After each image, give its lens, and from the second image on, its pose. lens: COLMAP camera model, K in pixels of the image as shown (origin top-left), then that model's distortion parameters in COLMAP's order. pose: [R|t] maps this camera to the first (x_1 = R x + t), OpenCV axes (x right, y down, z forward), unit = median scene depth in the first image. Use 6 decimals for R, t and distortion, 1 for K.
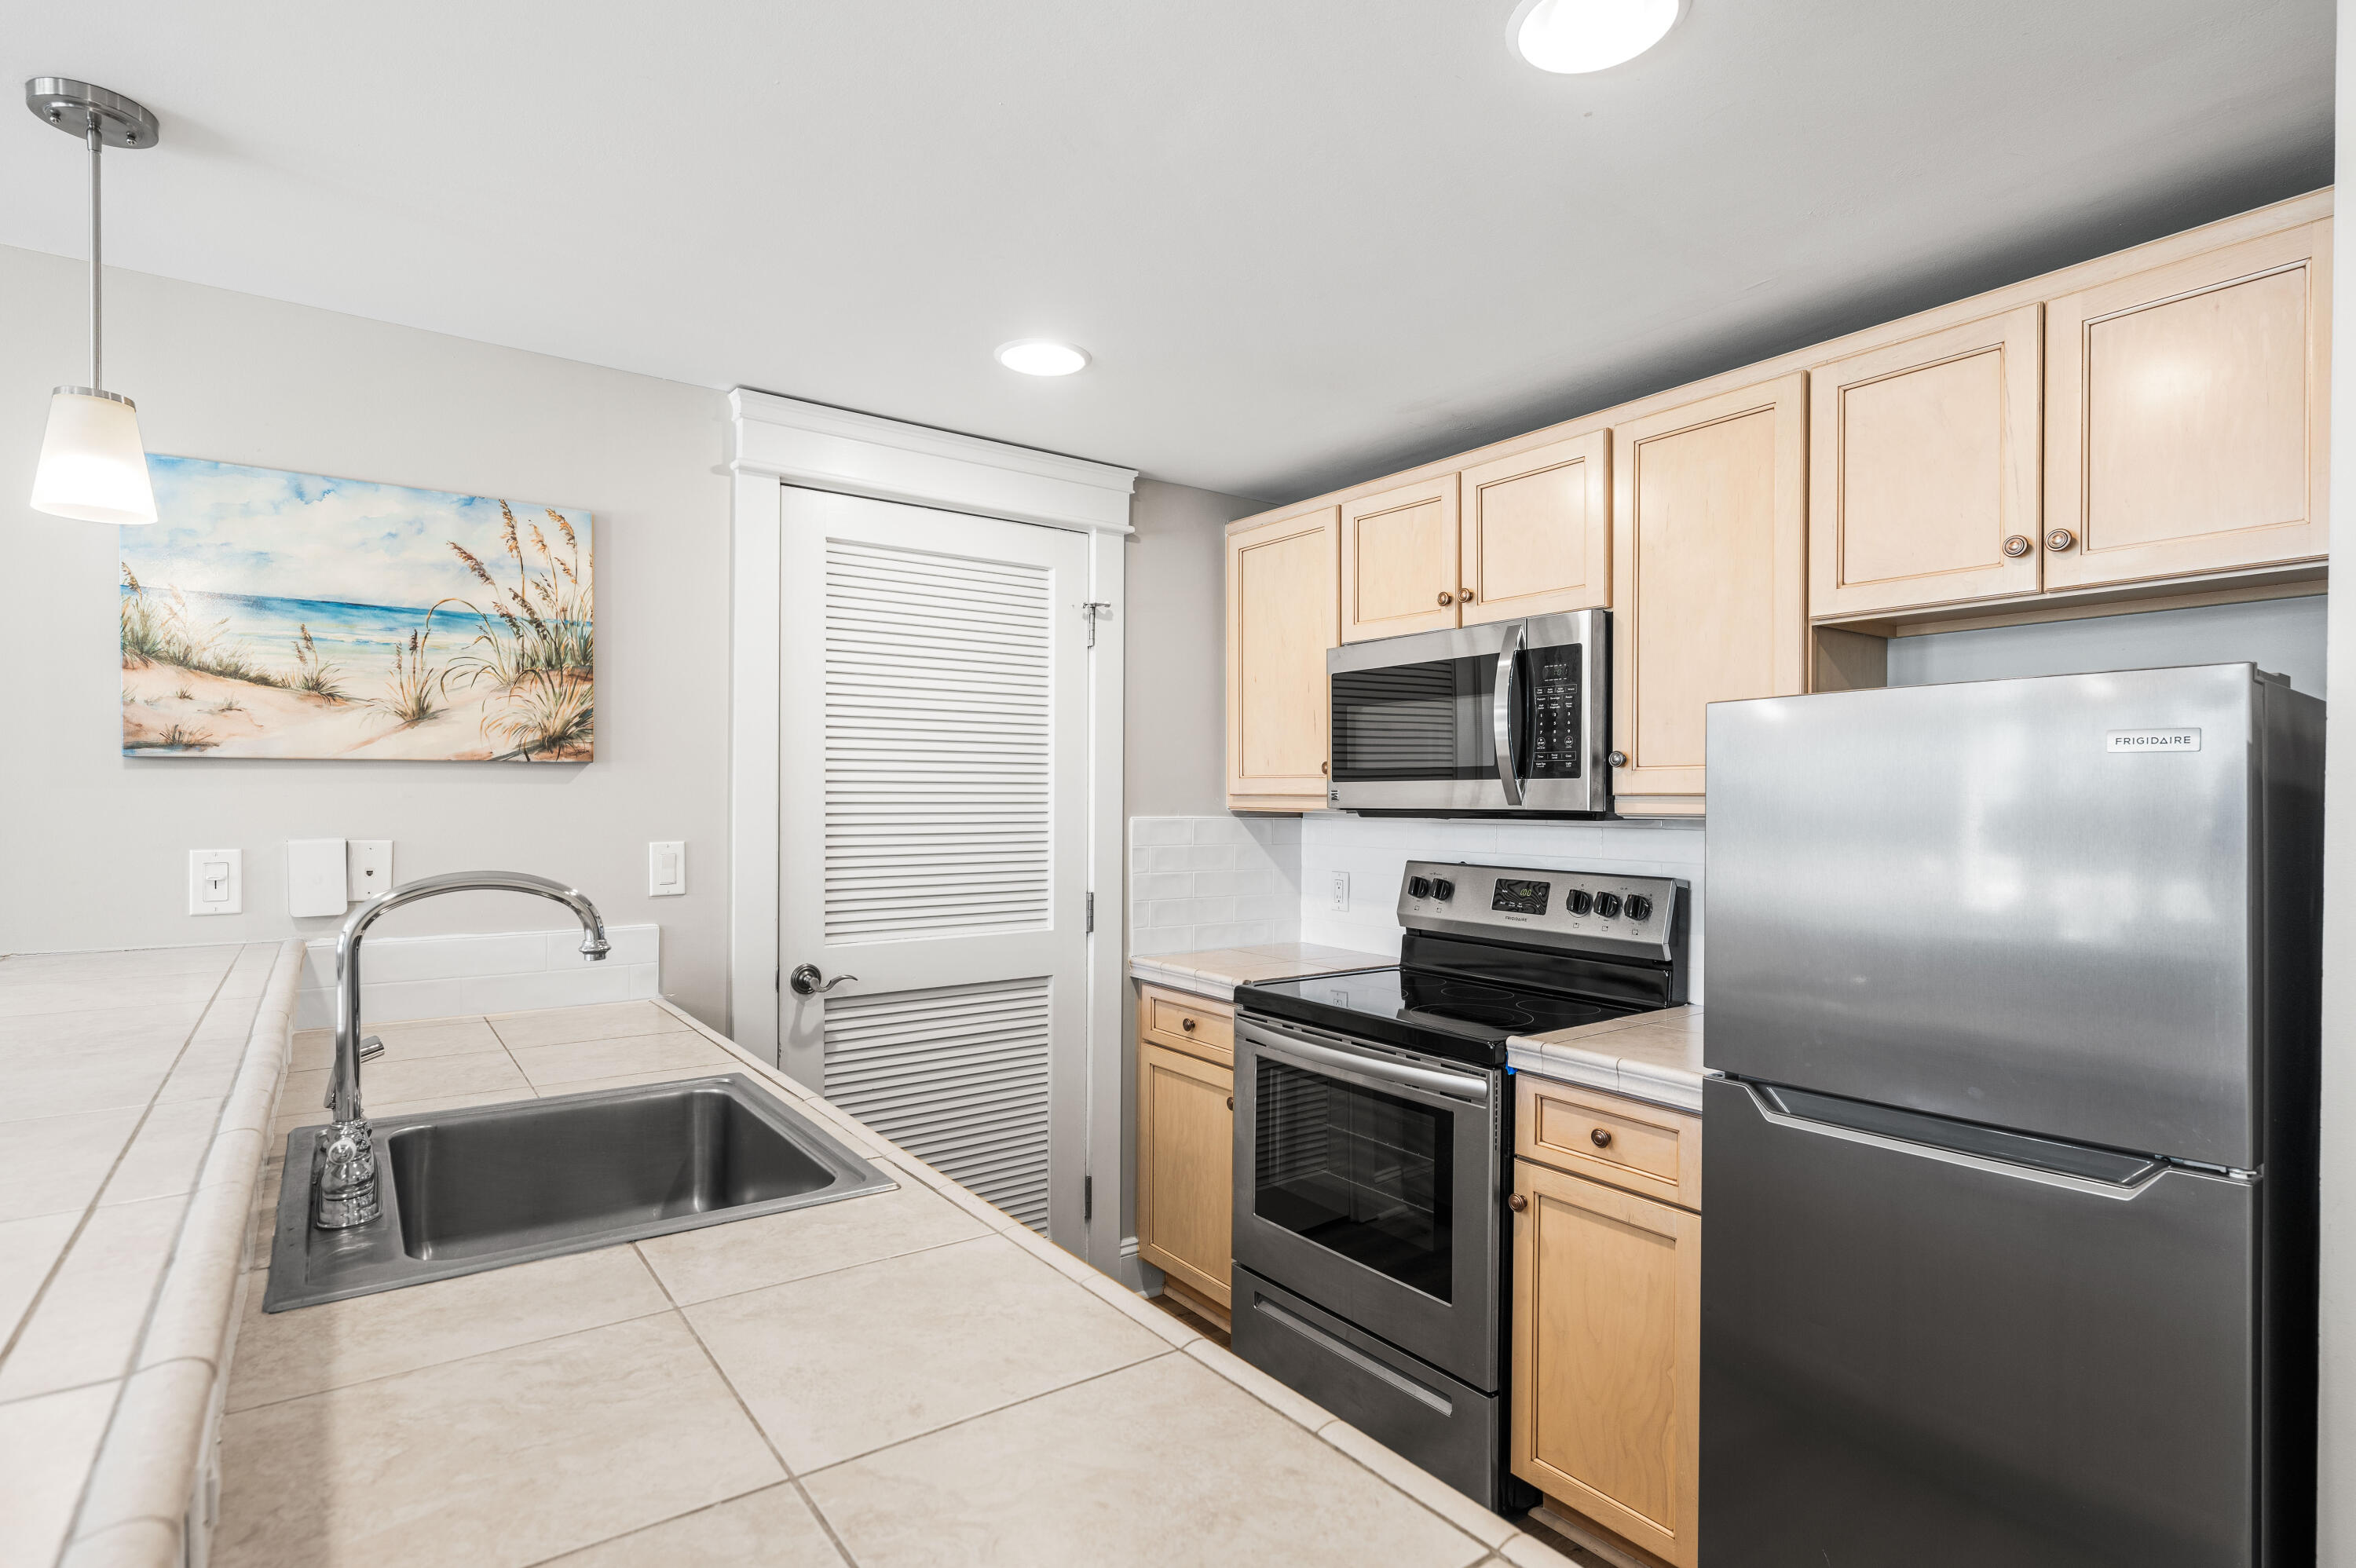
lens RADIAL K [[1145.8, 0, 1172.5], [0, 1145.8, 800.6], [0, 0, 1]] dist [0.000992, 0.000051]
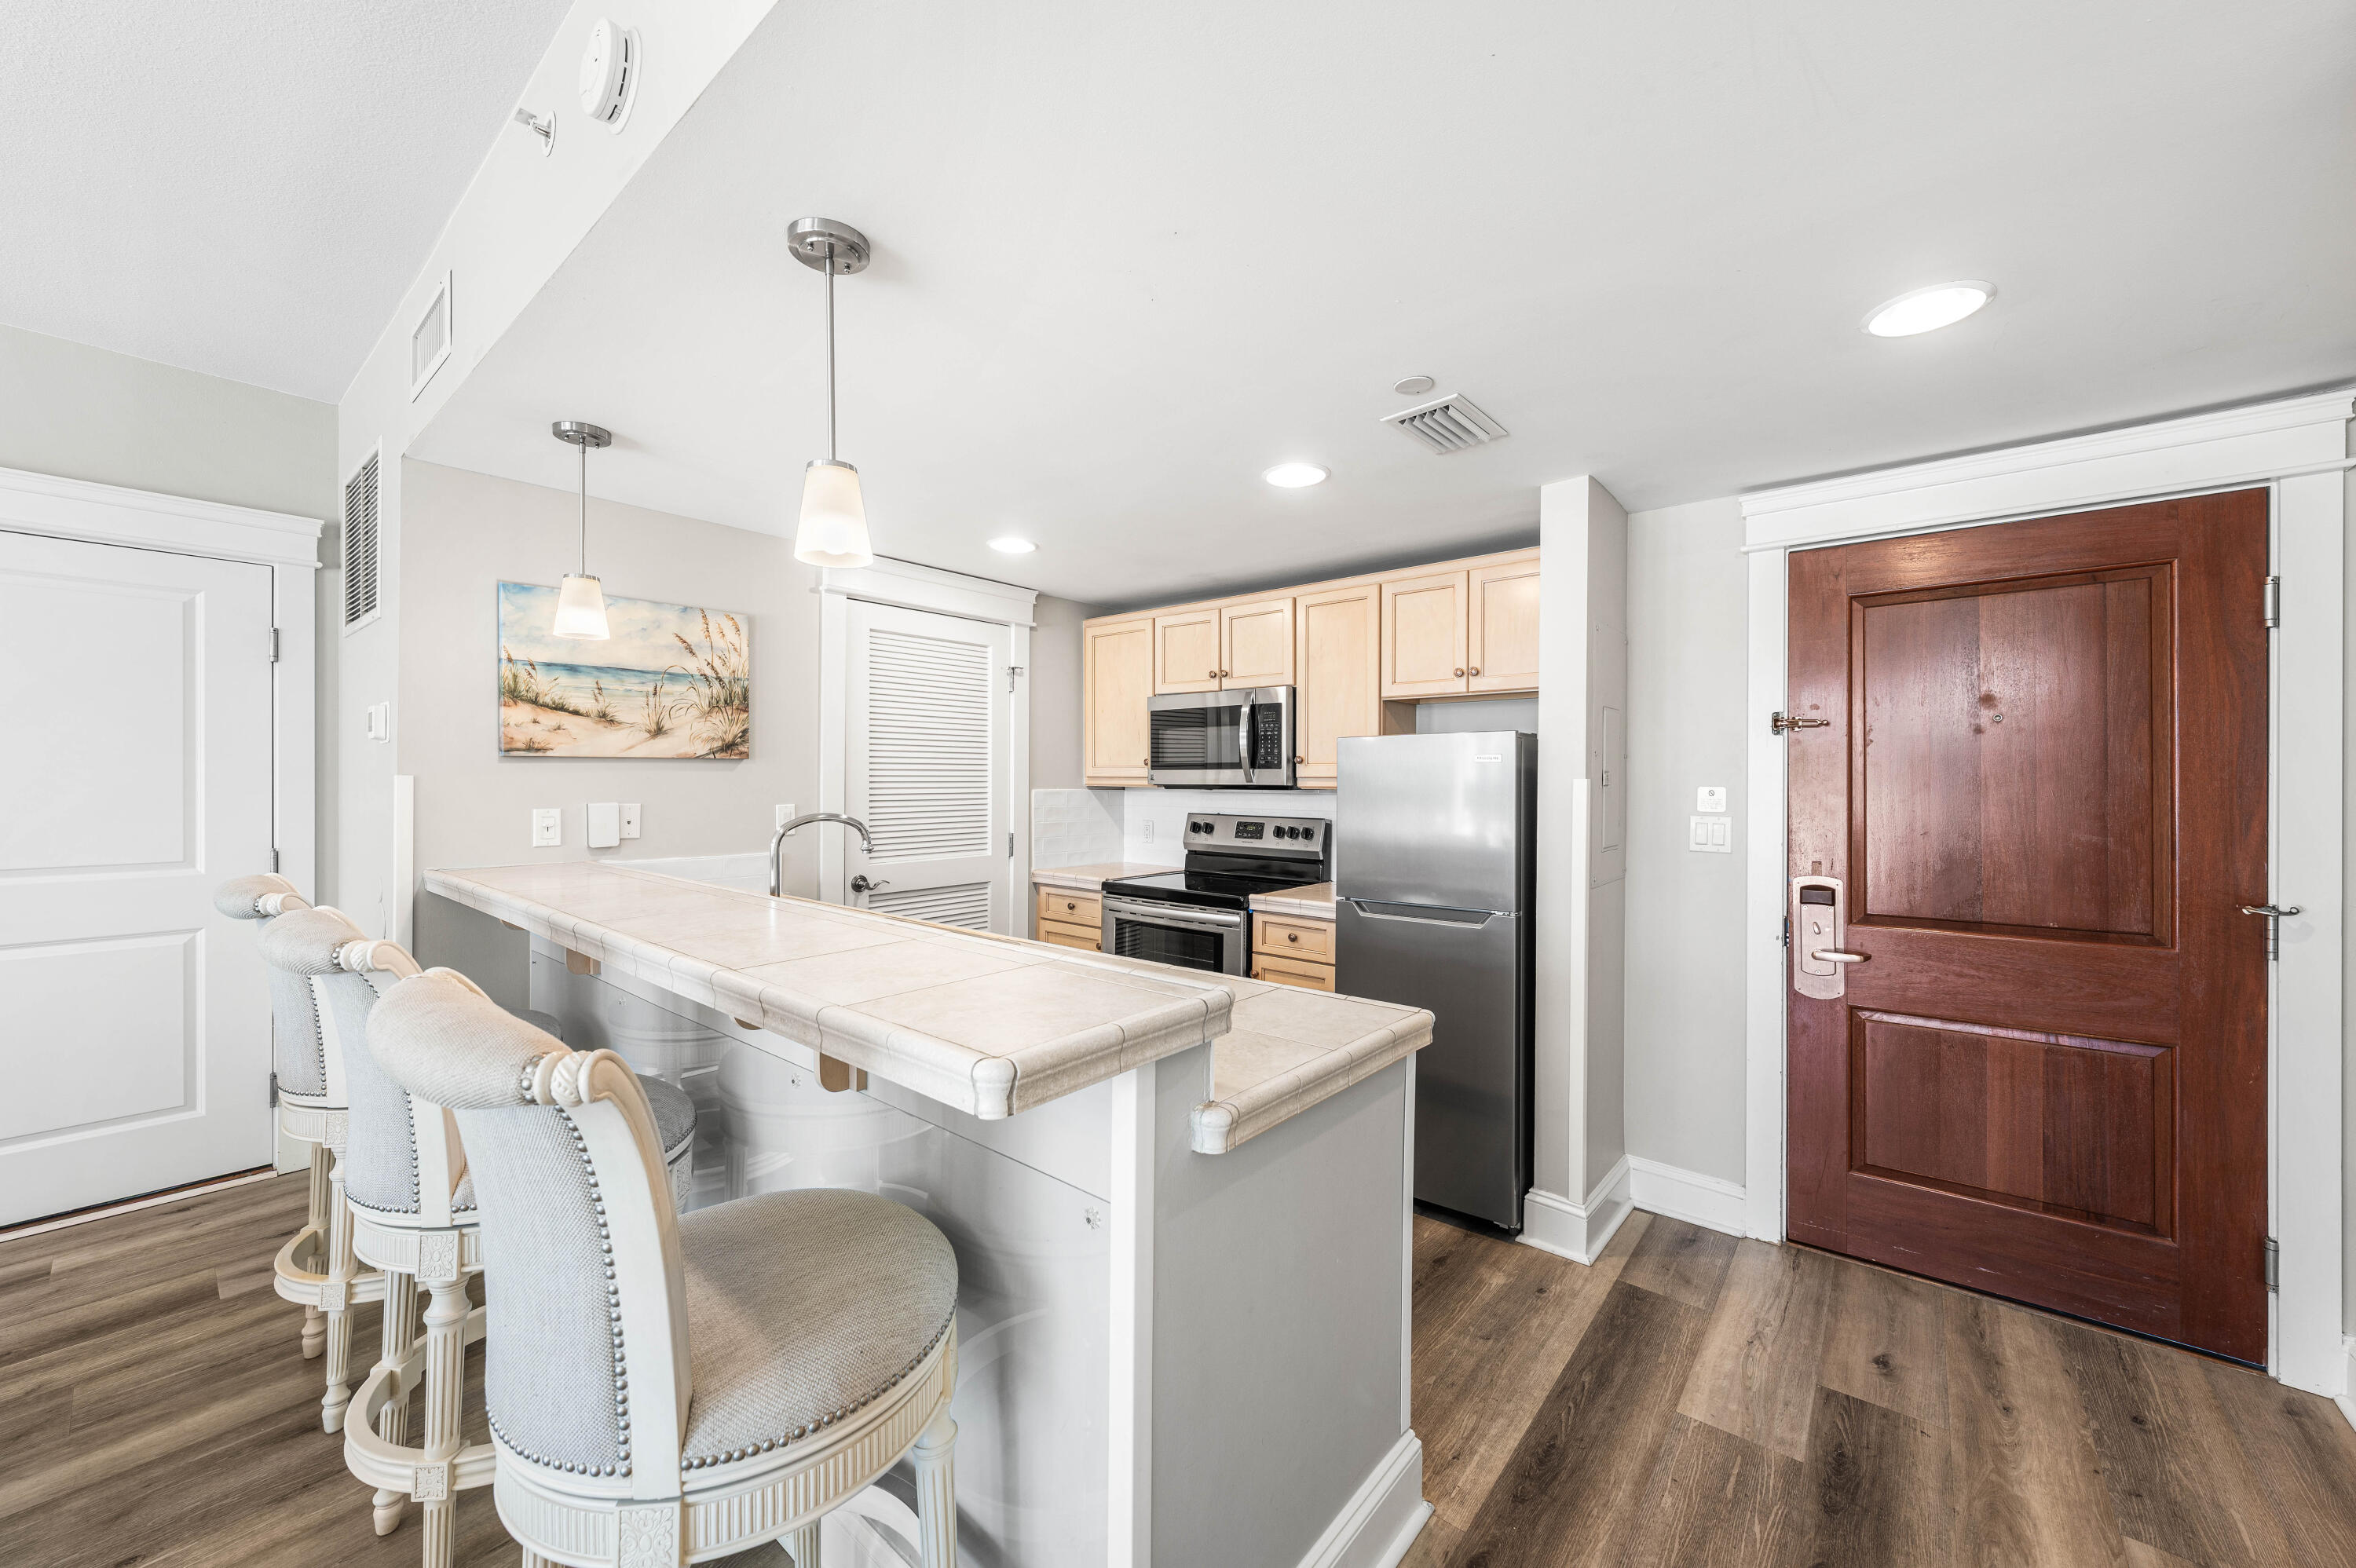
lens RADIAL K [[875.8, 0, 1178.0], [0, 875.8, 784.0], [0, 0, 1]] dist [0.000462, 0.000009]
pose [[0.969719, -0.002121, 0.244214, -0.195186], [0.000989, 0.999988, 0.004759, -0.000803], [-0.244221, -0.004373, 0.969710, -0.447157]]
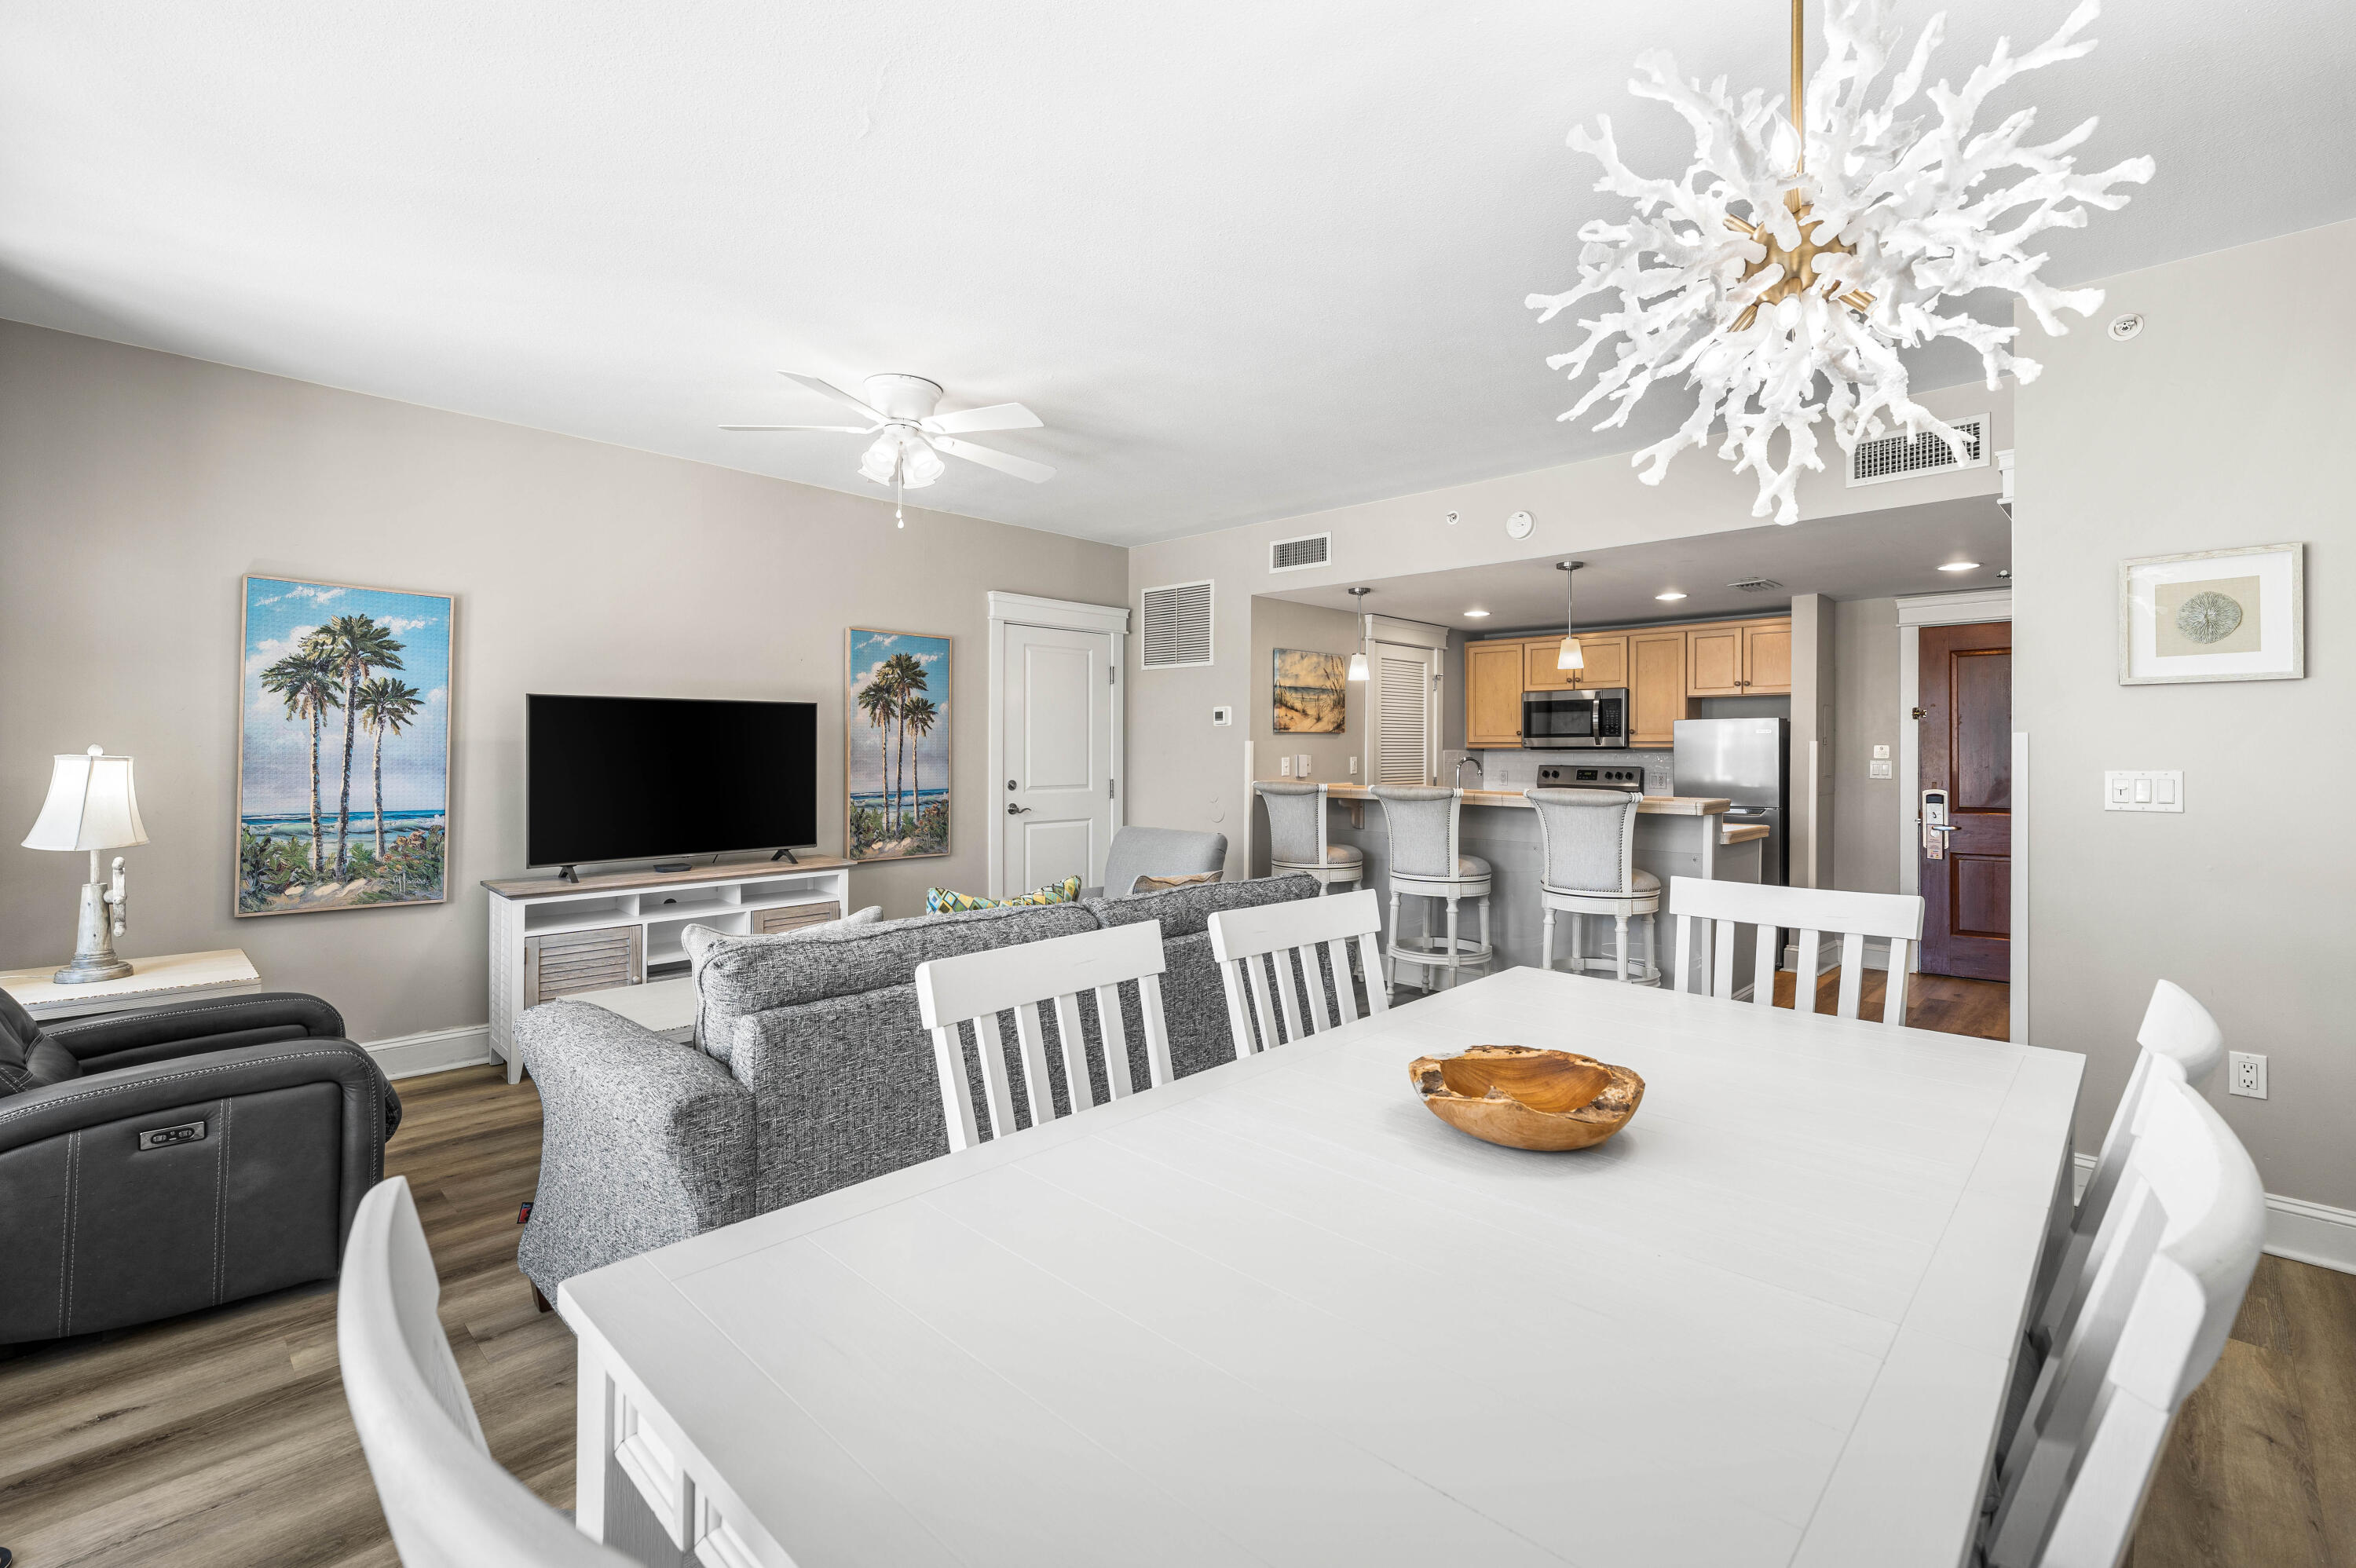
lens RADIAL K [[1014.1, 0, 1179.6], [0, 1014.1, 756.3], [0, 0, 1]] dist [-0.000935, -0.000139]
pose [[0.985720, -0.003632, 0.168355, -1.440121], [0.002675, 0.999979, 0.005916, 0.016014], [-0.168373, -0.005381, 0.985709, -1.756194]]
